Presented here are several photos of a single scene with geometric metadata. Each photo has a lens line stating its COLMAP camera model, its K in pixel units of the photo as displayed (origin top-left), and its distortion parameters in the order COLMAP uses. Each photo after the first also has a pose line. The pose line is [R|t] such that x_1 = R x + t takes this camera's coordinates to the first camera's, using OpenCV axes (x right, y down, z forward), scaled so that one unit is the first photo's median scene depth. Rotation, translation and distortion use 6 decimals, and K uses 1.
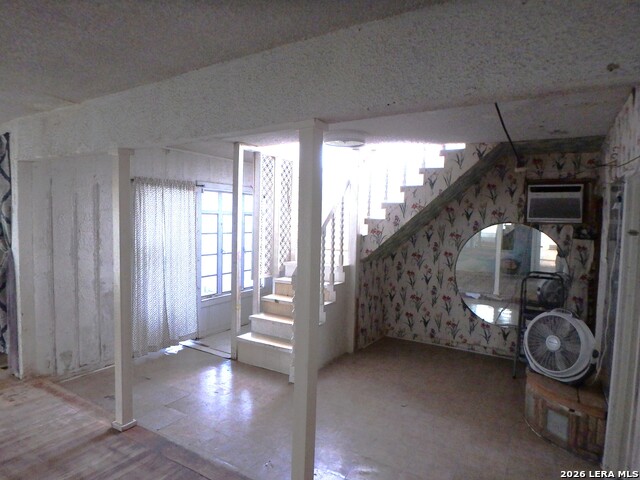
lens RADIAL K [[401.4, 0, 320.0], [0, 401.4, 240.0], [0, 0, 1]] dist [-0.030424, 0.001350]
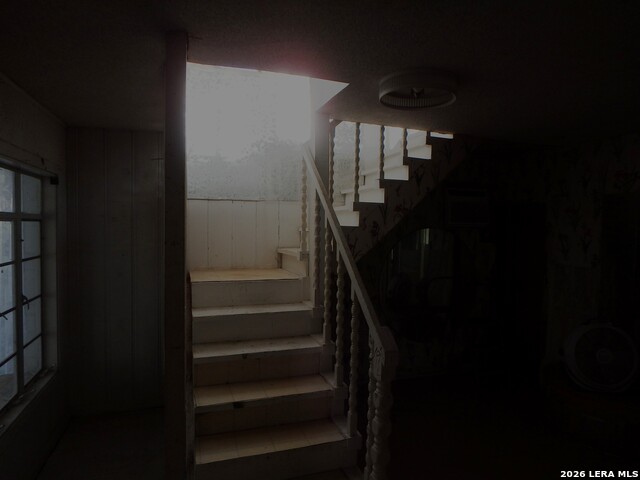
lens RADIAL K [[394.9, 0, 320.0], [0, 394.9, 240.0], [0, 0, 1]] dist [-0.115782, 0.000090]
pose [[0.645546, -0.045748, 0.762350, -0.396681], [0.041973, 0.998821, 0.024396, -0.050787], [-0.762567, 0.016249, 0.646705, 0.651650]]
